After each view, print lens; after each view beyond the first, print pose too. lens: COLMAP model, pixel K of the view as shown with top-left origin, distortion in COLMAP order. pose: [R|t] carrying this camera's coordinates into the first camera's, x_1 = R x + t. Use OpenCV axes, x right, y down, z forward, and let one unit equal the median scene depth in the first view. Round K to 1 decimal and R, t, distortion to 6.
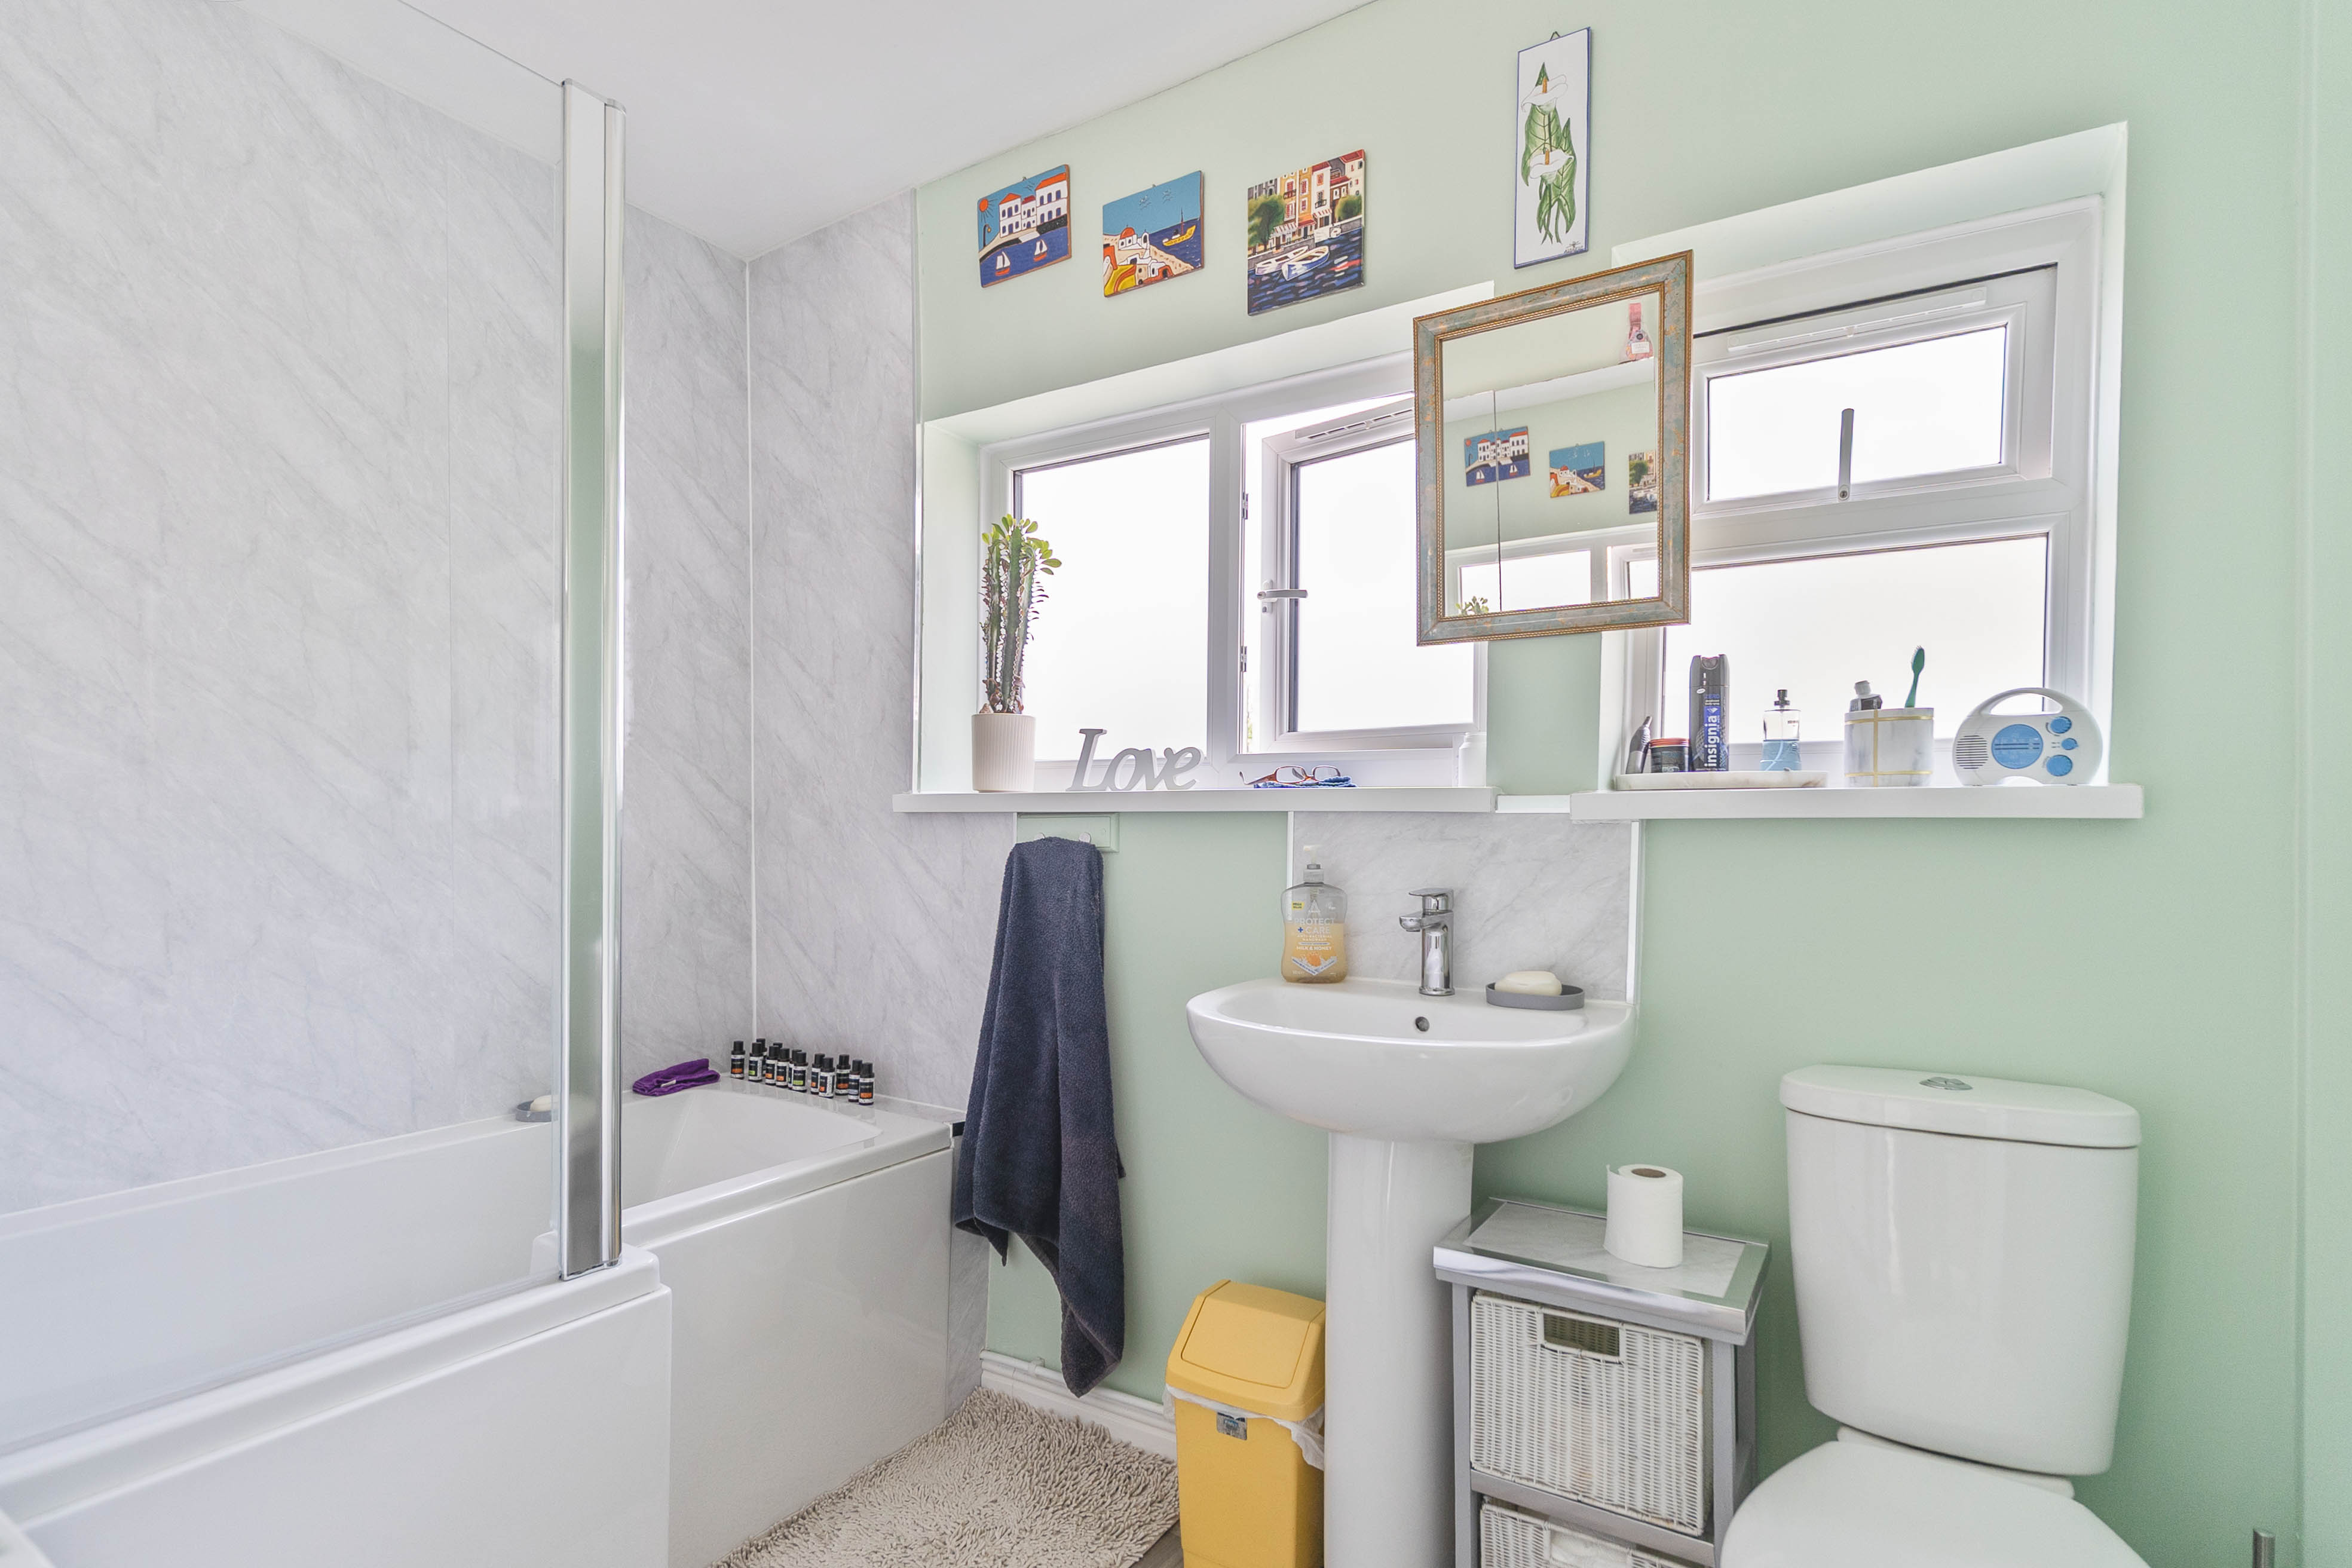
lens RADIAL K [[1132.7, 0, 1171.4], [0, 1132.7, 827.9], [0, 0, 1]] dist [0.001310, 0.000317]
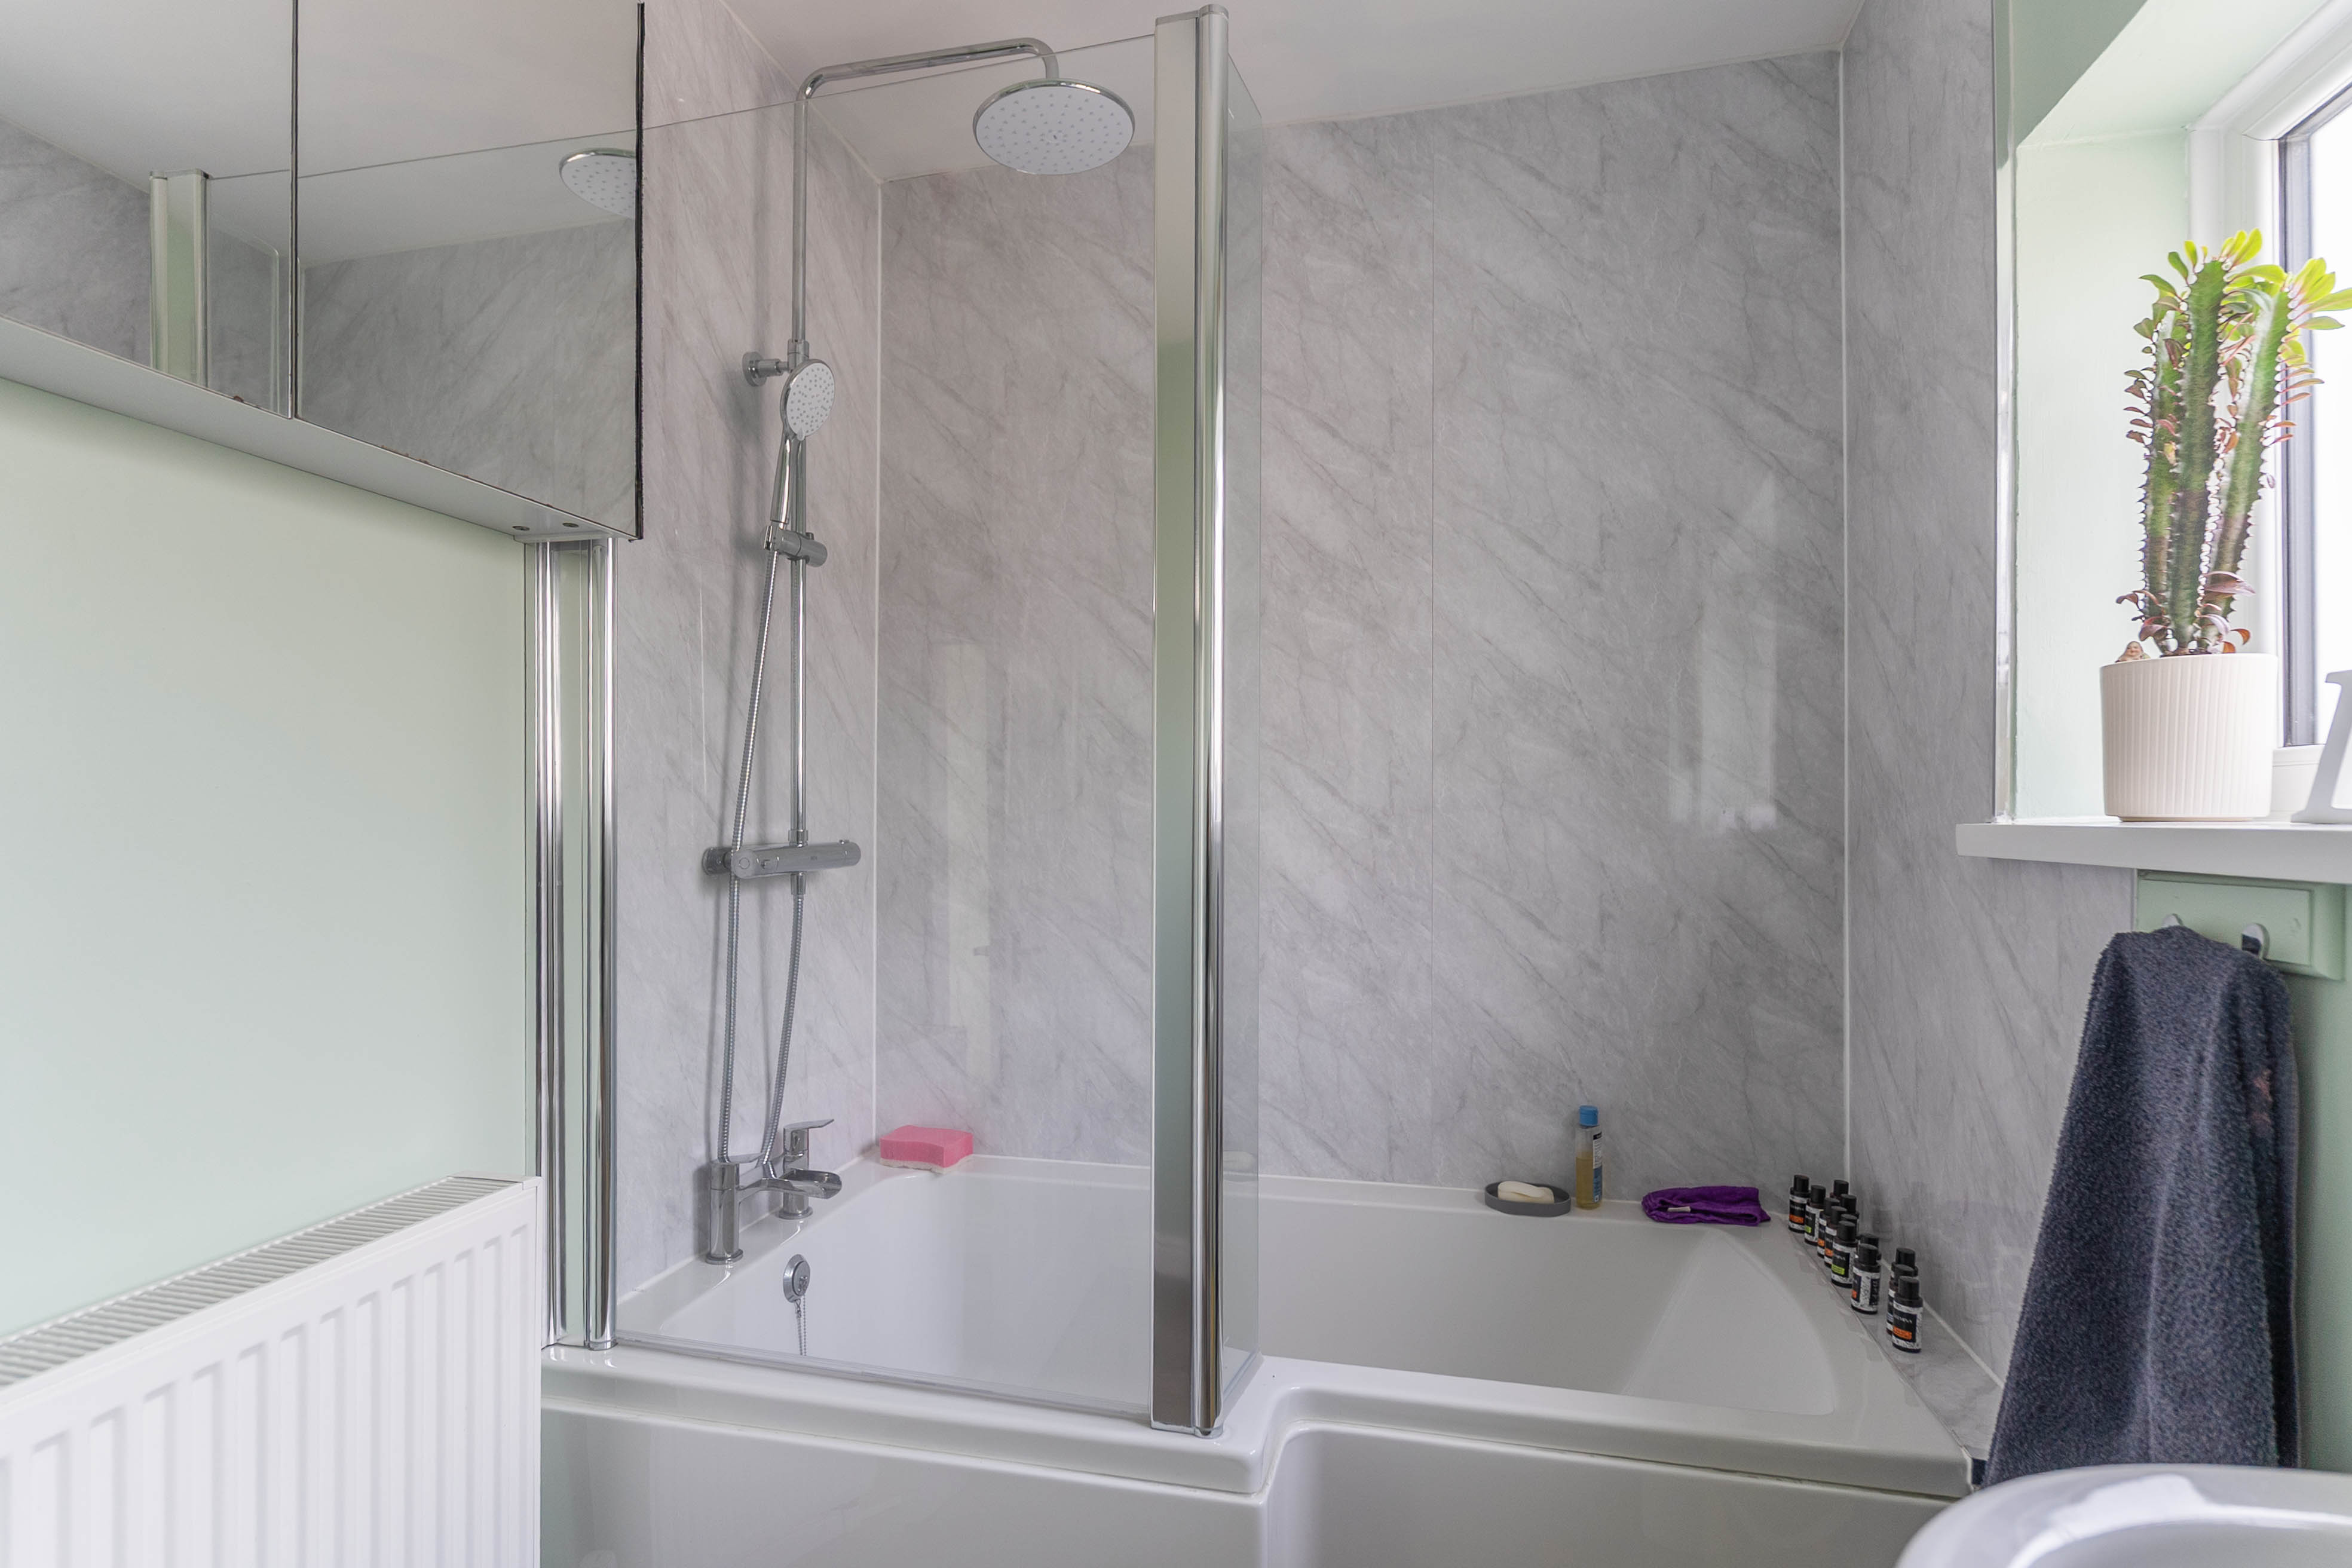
lens RADIAL K [[1168.0, 0, 1174.2], [0, 1168.0, 813.3], [0, 0, 1]] dist [0.000156, -0.001645]
pose [[0.326904, -0.010448, -0.945000, 0.180657], [0.004136, 0.999945, -0.009625, -0.030797], [0.945048, -0.000762, 0.326930, 0.428589]]
